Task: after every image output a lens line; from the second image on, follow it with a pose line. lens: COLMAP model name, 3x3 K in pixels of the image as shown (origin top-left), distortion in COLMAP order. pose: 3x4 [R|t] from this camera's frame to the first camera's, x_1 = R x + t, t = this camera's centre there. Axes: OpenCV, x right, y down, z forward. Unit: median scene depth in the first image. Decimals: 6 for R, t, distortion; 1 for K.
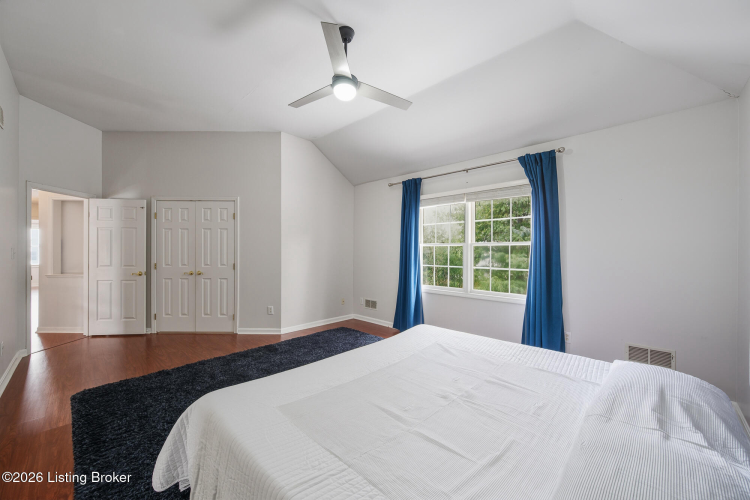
lens RADIAL K [[295.0, 0, 375.0], [0, 295.0, 250.0], [0, 0, 1]] dist [-0.000886, -0.000040]
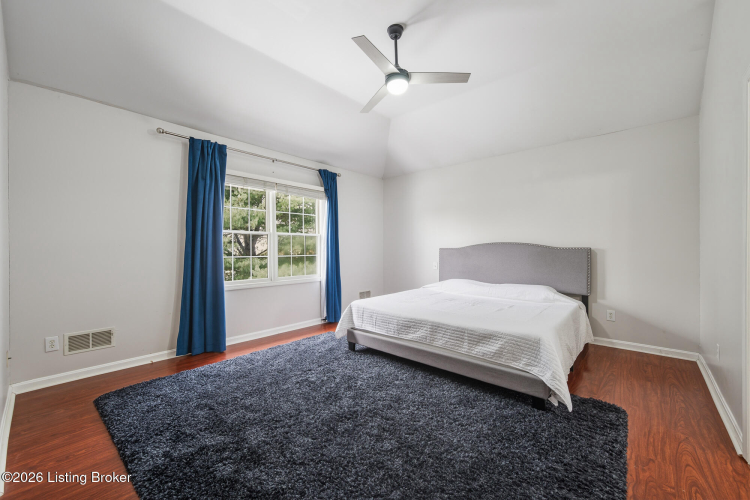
lens RADIAL K [[300.8, 0, 375.0], [0, 300.8, 250.0], [0, 0, 1]] dist [0.001646, 0.000023]
pose [[-0.051119, -0.009066, 0.998651, -0.736370], [-0.002005, 0.999958, 0.008975, 0.026996], [-0.998691, -0.001543, -0.051135, 0.702580]]
